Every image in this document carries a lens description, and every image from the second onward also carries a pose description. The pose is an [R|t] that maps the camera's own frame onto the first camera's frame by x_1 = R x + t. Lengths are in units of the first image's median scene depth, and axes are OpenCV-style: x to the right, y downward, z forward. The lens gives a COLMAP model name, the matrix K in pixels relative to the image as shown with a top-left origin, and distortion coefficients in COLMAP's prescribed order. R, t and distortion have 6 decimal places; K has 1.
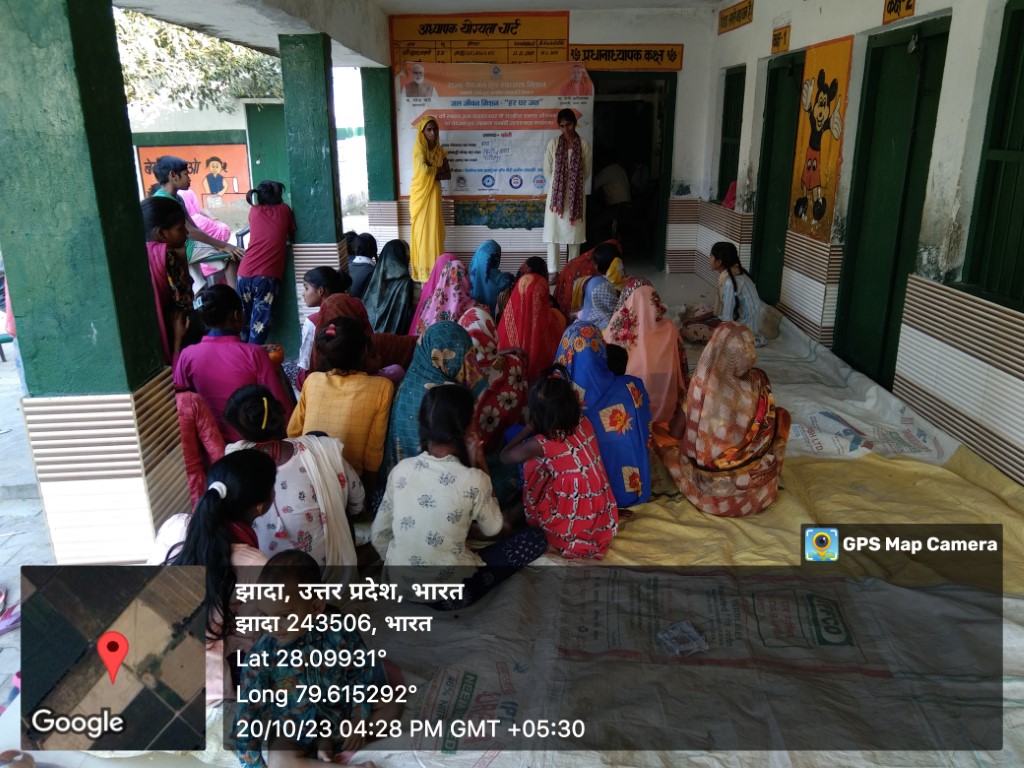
lens RADIAL K [[819.3, 0, 511.9], [0, 819.3, 386.3], [0, 0, 1]] dist [0.006742, 0.002103]
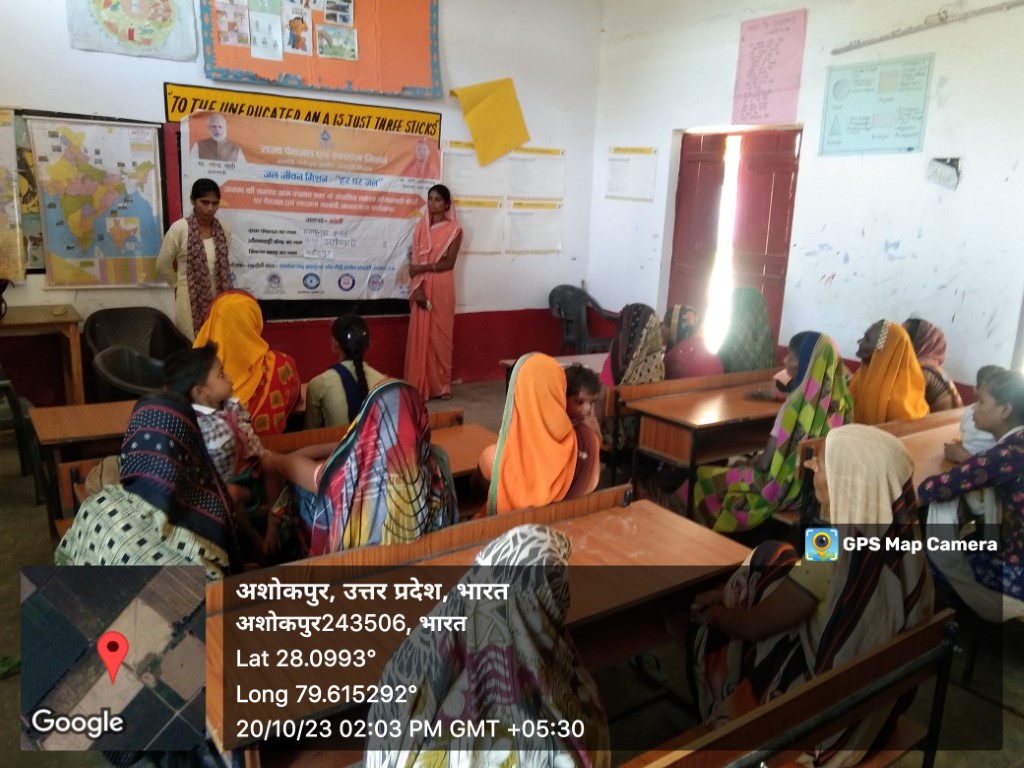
lens RADIAL K [[819.3, 0, 511.9], [0, 819.3, 386.3], [0, 0, 1]] dist [0.006742, 0.002103]
pose [[0.825733, -0.058465, 0.561024, -0.405657], [0.091949, 0.995262, -0.031617, -0.159612], [-0.556517, 0.077693, 0.827196, 0.410051]]
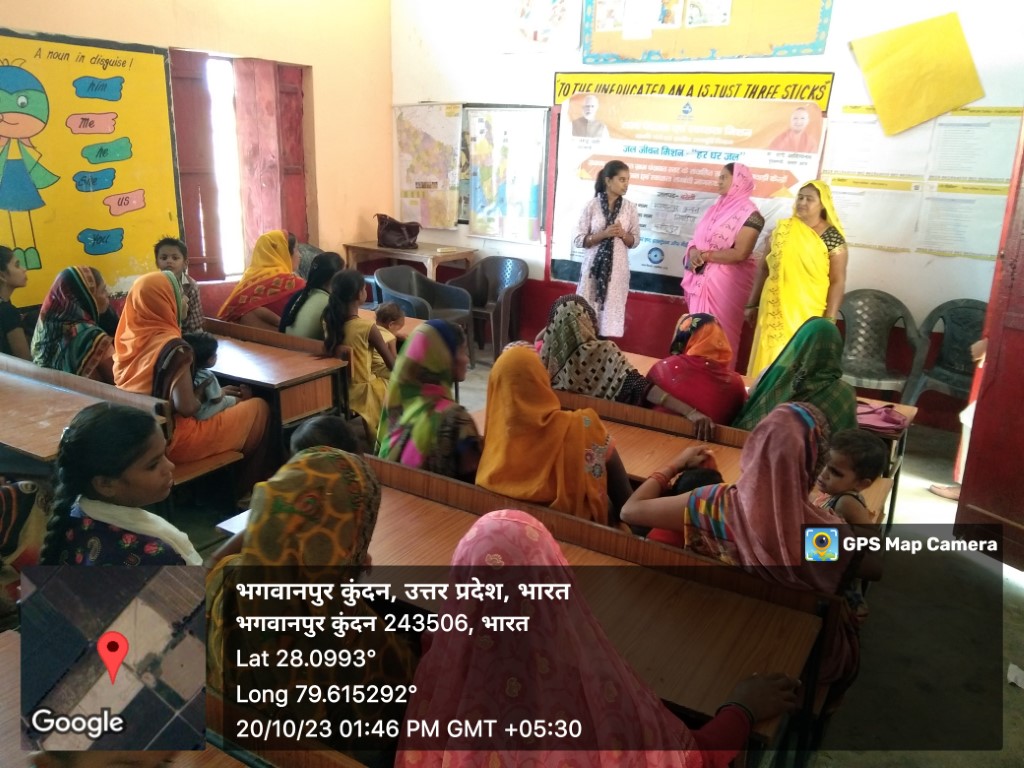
lens RADIAL K [[822.6, 0, 512.0], [0, 822.6, 384.7], [0, 0, 1]] dist [0.003787, 0.006860]
pose [[0.854641, 0.214119, -0.473013, 0.321864], [-0.222681, 0.974126, 0.038619, -0.186168], [0.469044, 0.072325, 0.880209, 0.401727]]
